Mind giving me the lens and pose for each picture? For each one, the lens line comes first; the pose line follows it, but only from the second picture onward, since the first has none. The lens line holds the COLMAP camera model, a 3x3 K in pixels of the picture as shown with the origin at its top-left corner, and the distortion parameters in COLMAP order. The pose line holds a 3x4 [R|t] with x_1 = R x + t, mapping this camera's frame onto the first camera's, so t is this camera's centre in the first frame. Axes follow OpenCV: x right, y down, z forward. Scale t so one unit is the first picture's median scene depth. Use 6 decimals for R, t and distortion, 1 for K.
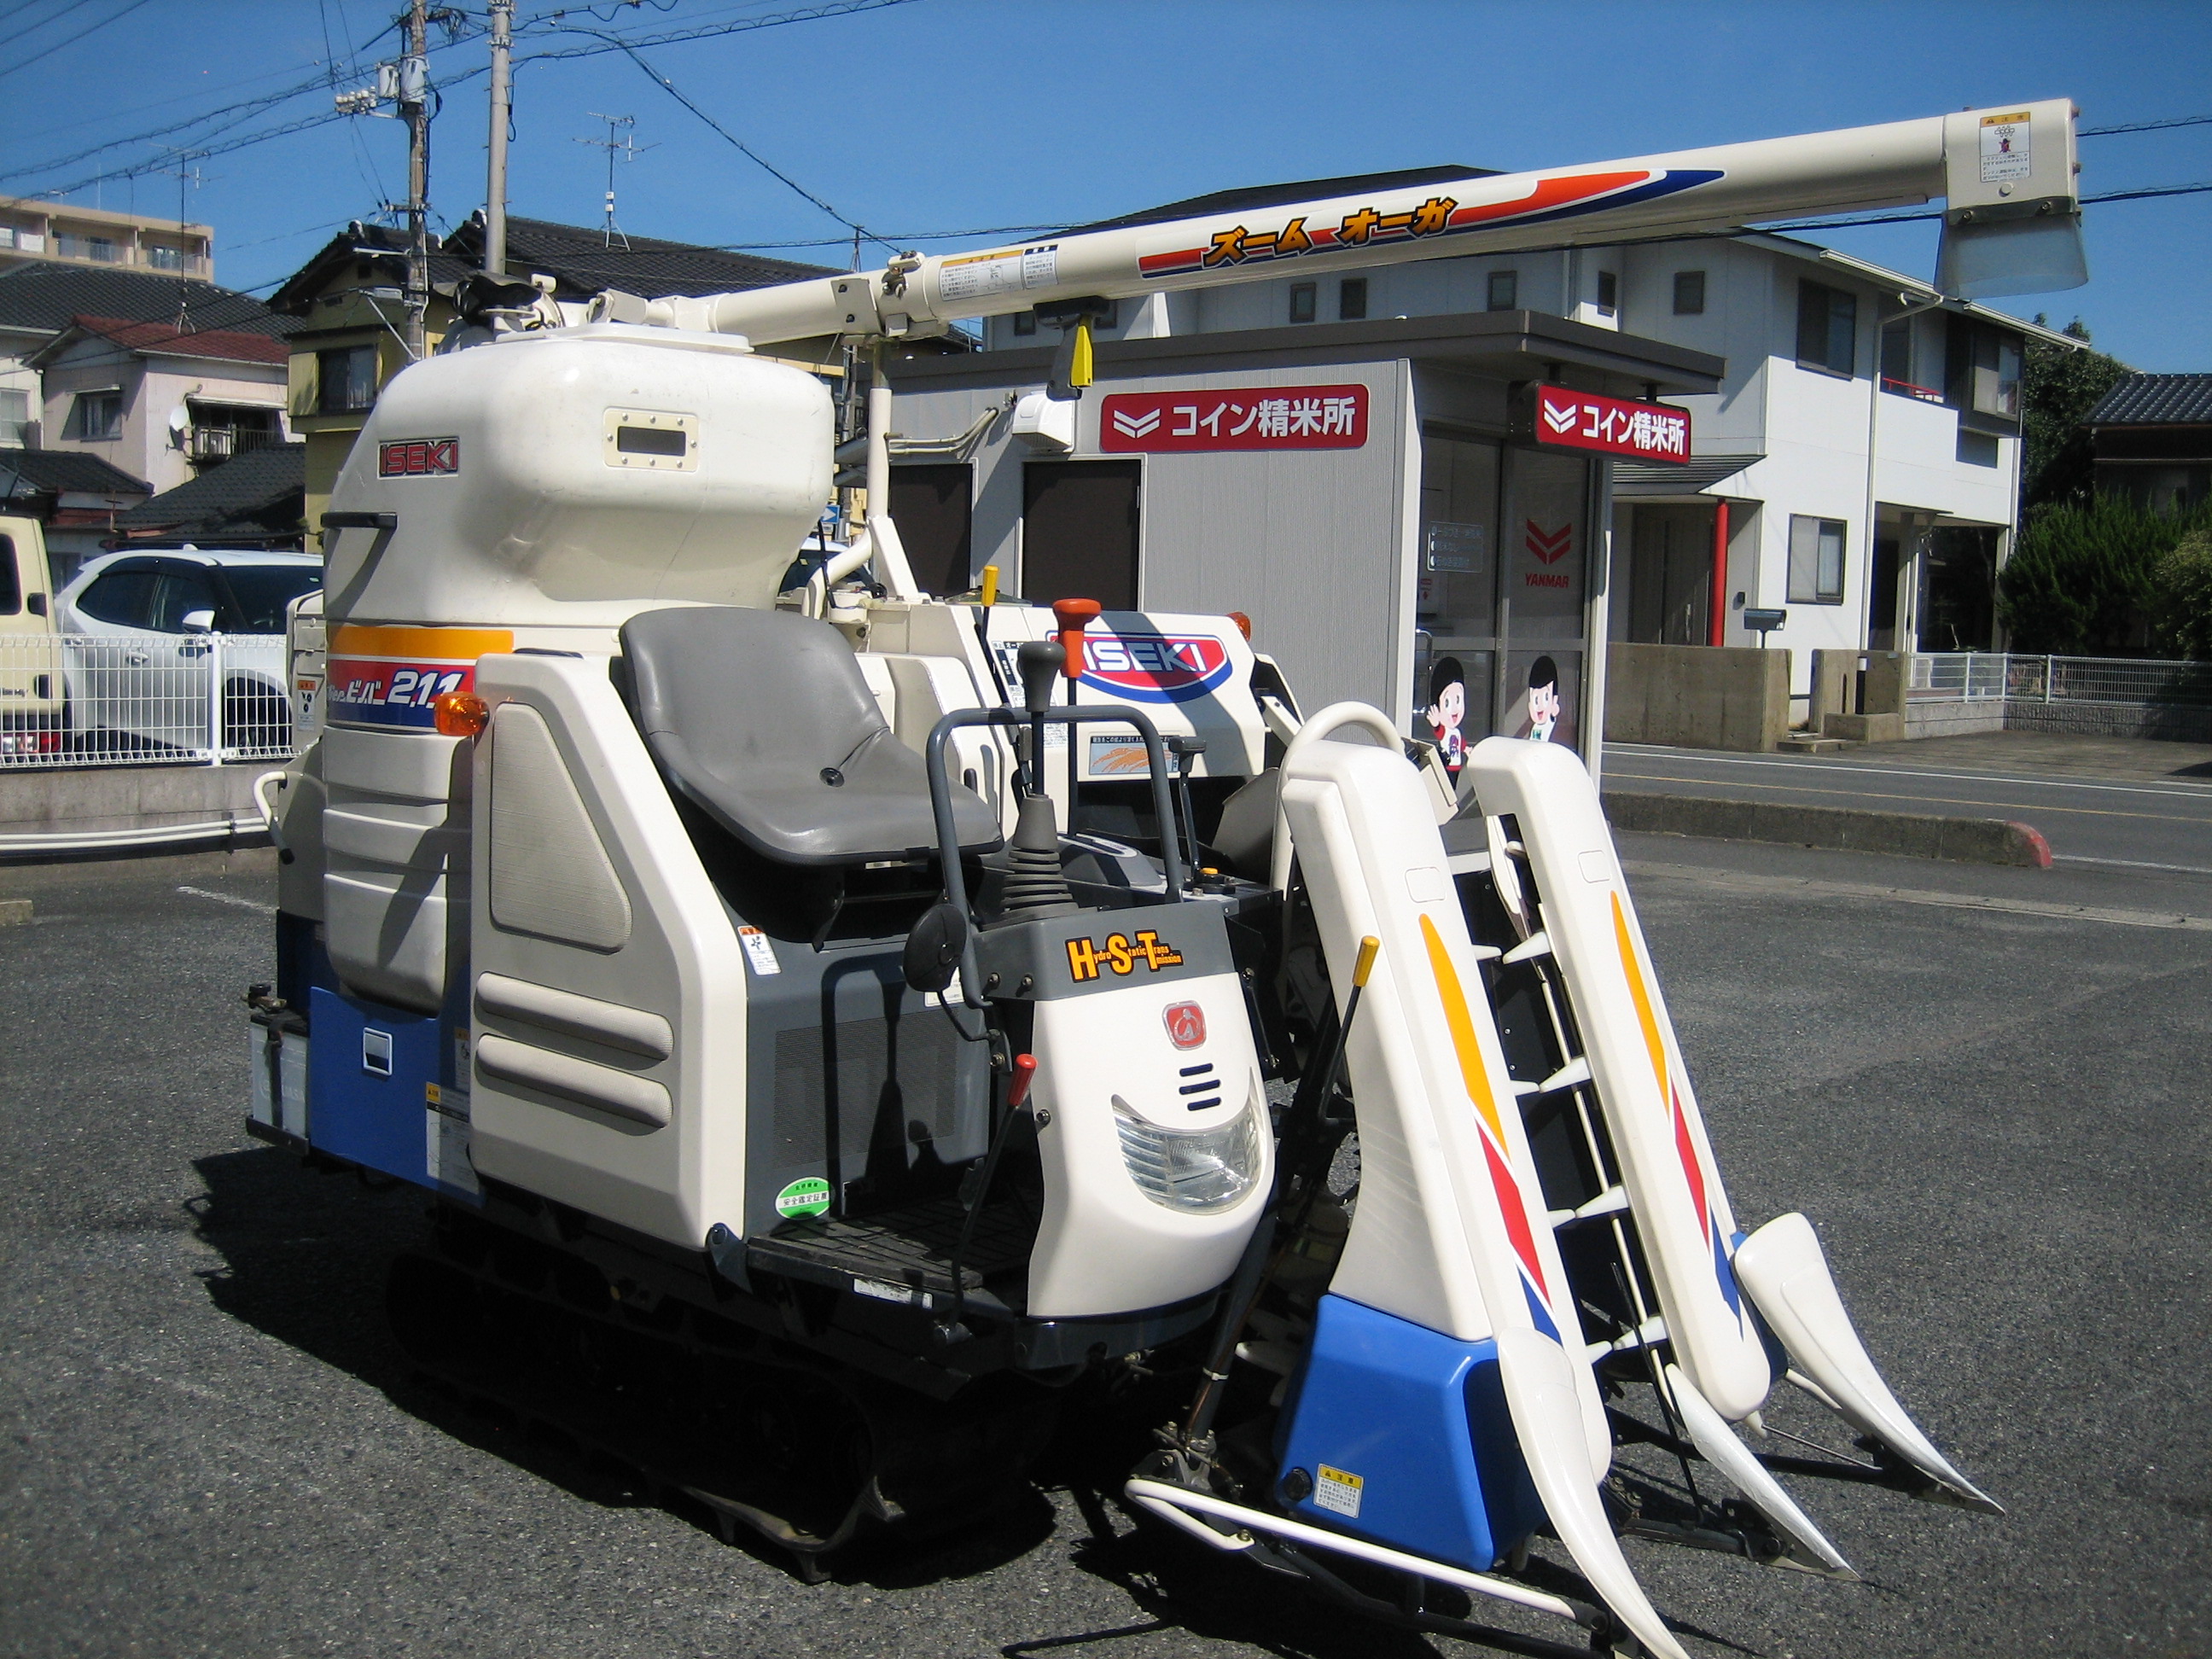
lens RADIAL K [[2293.4, 0, 1141.3], [0, 2293.4, 829.5], [0, 0, 1]] dist [-0.153349, 0.192382]
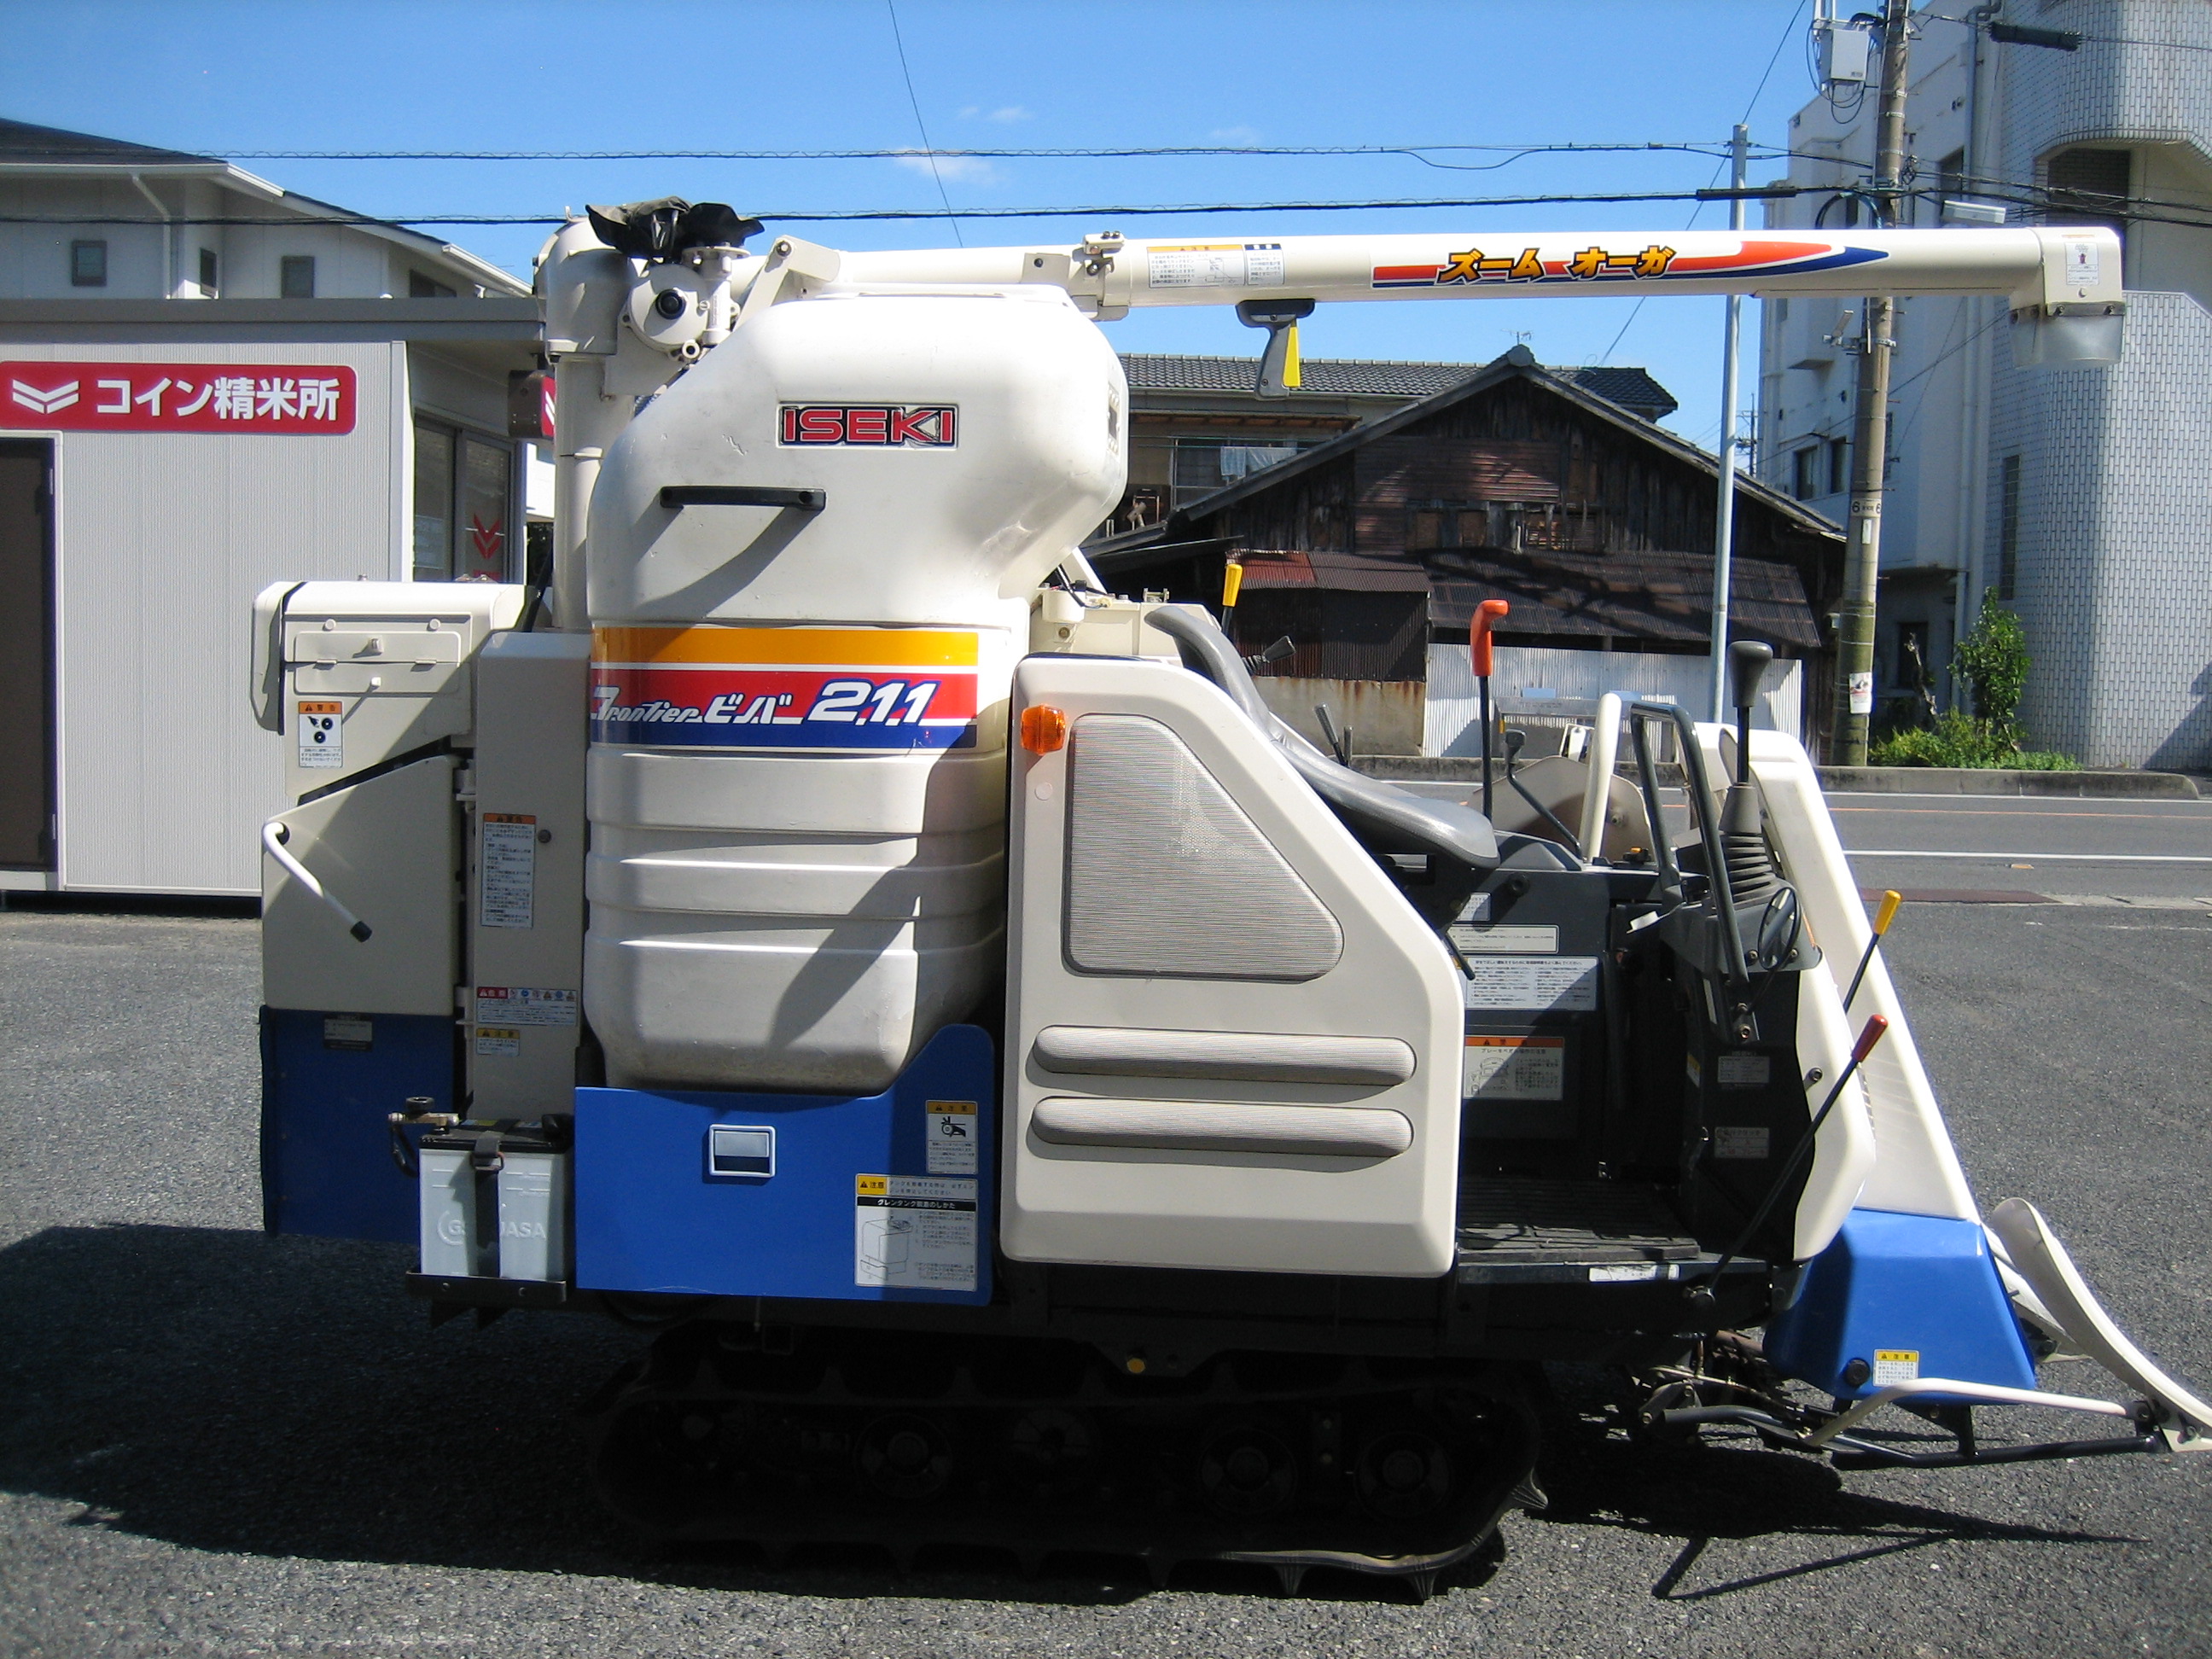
lens RADIAL K [[2293.4, 0, 1141.3], [0, 2293.4, 829.5], [0, 0, 1]] dist [-0.153349, 0.192382]
pose [[0.777283, -0.061383, 0.626149, -0.705616], [0.059825, 0.997931, 0.023565, -0.026943], [-0.626300, 0.019143, 0.779347, 0.257872]]
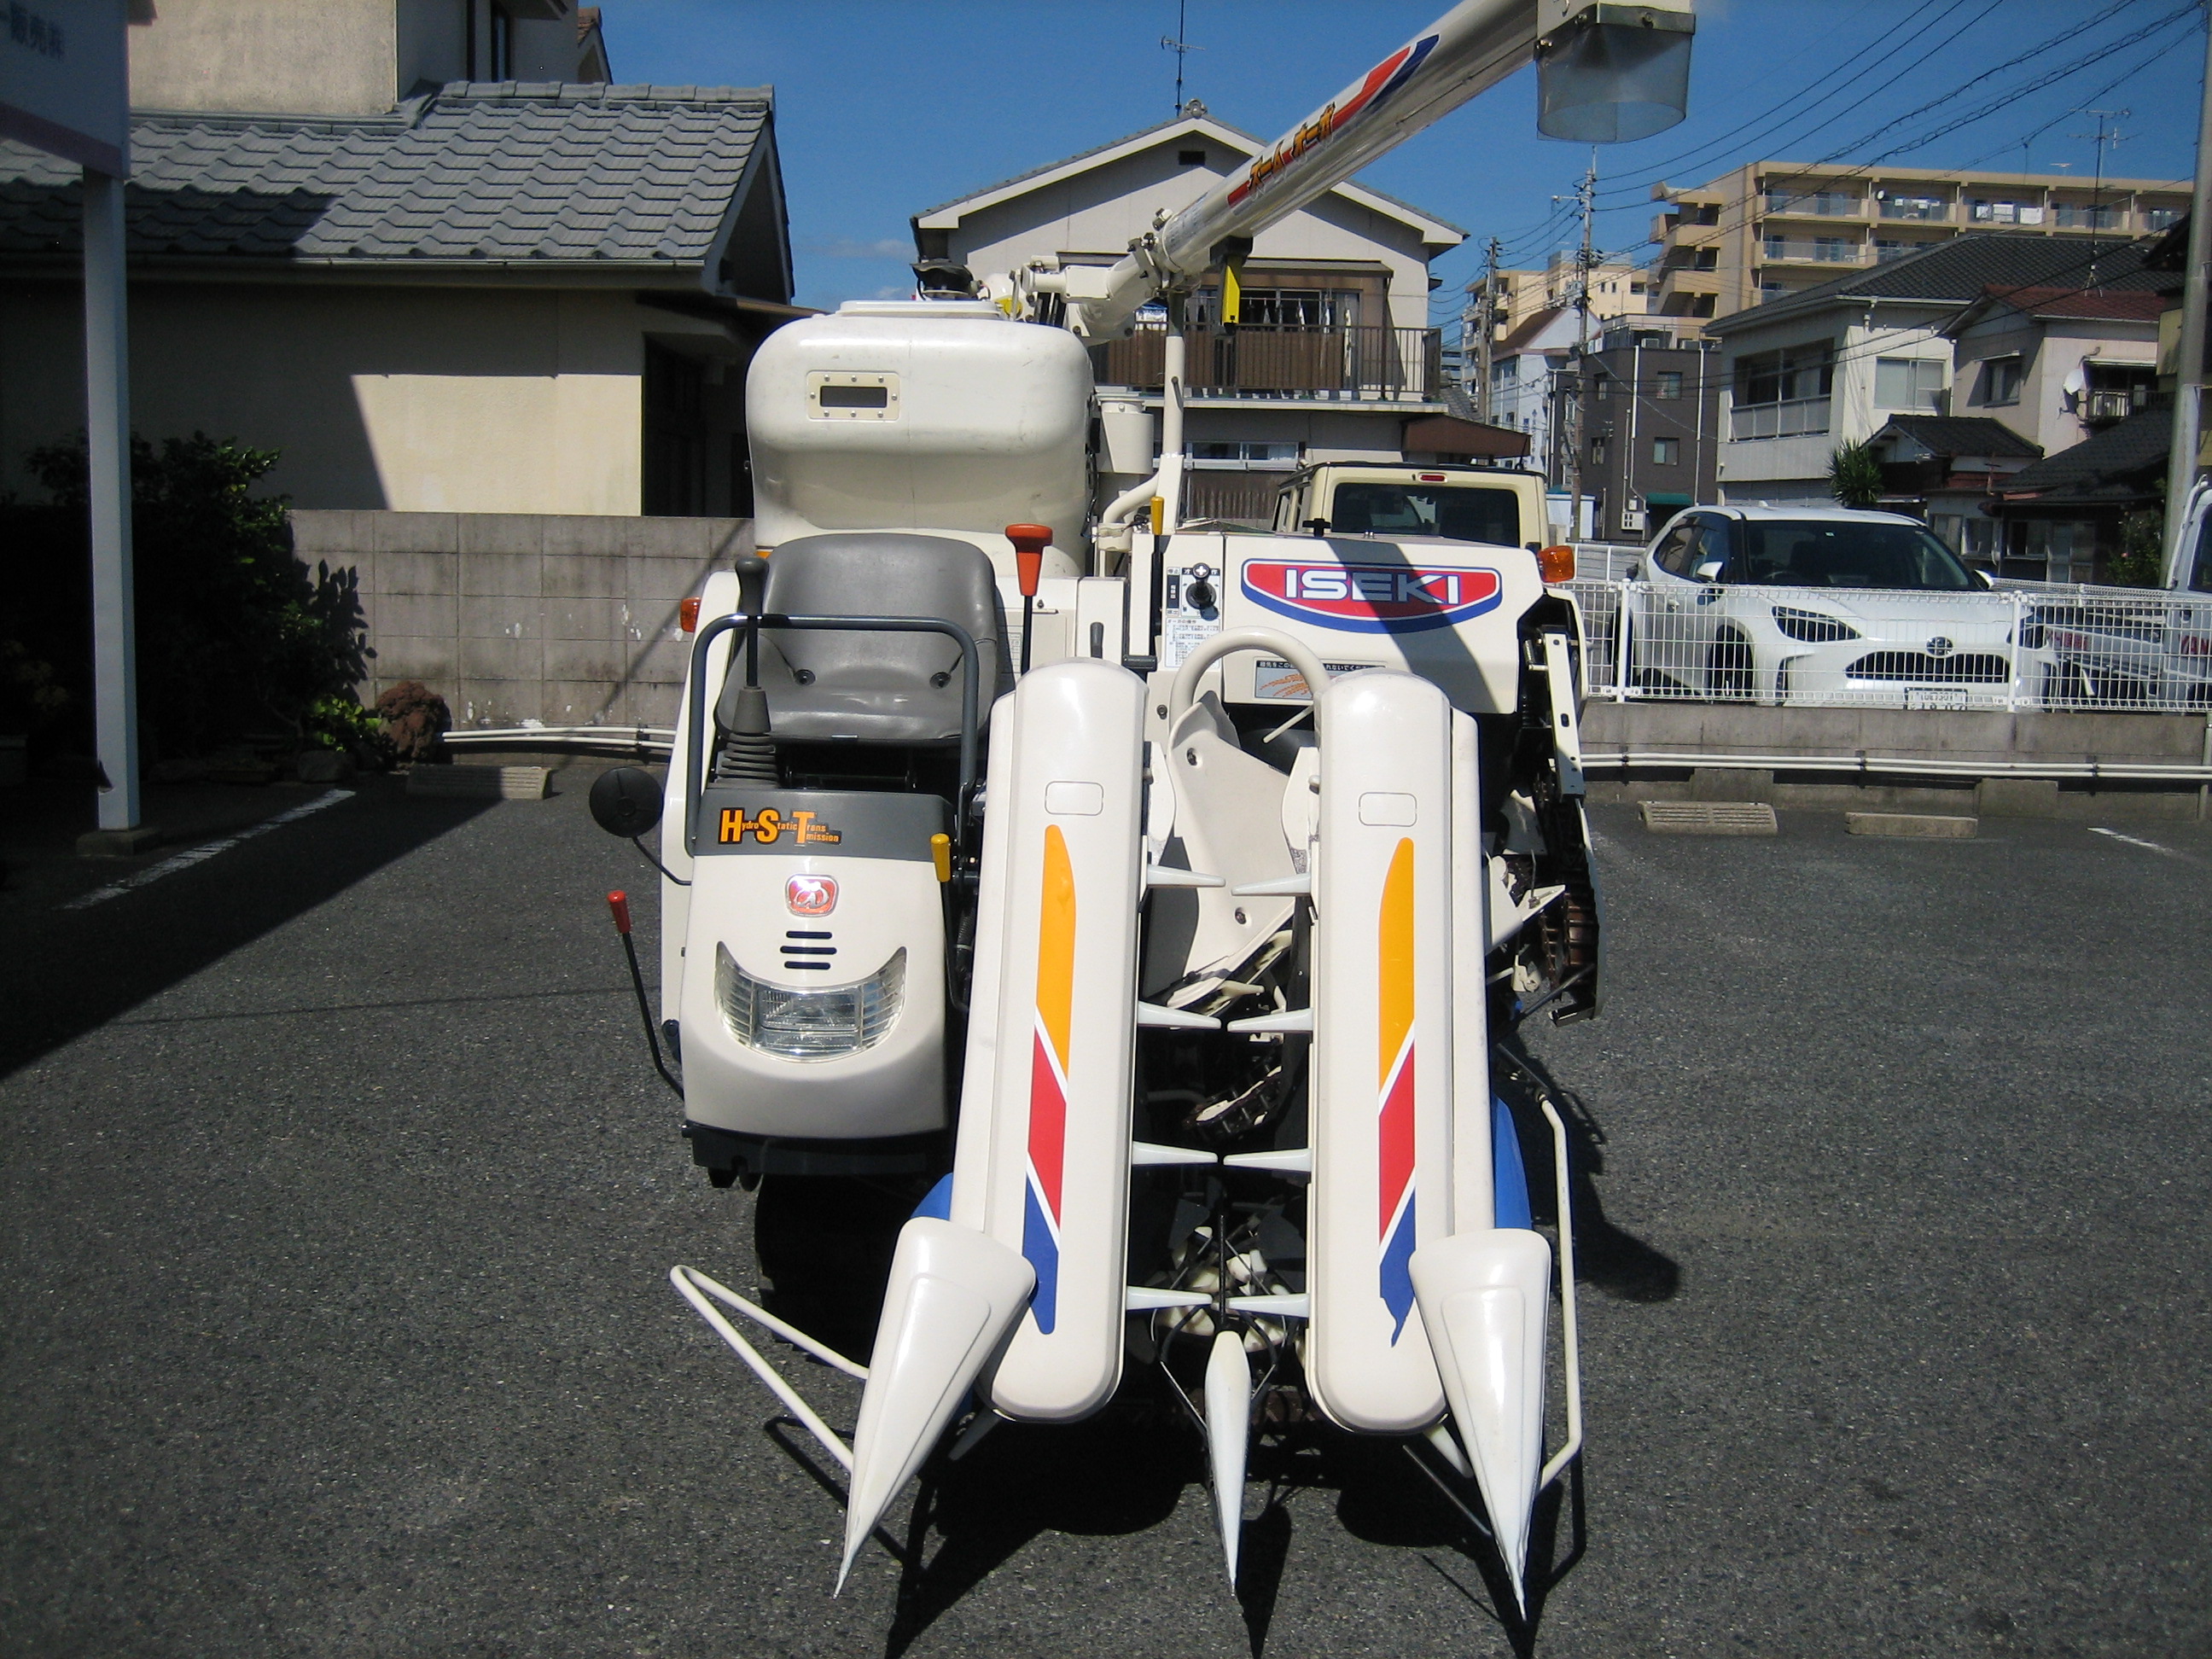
lens RADIAL K [[2293.4, 0, 1141.3], [0, 2293.4, 829.5], [0, 0, 1]] dist [-0.153349, 0.192382]
pose [[0.670850, 0.090236, -0.736083, 0.706902], [-0.078841, 0.995623, 0.050199, -0.012228], [0.737390, 0.024357, 0.675028, 0.261347]]
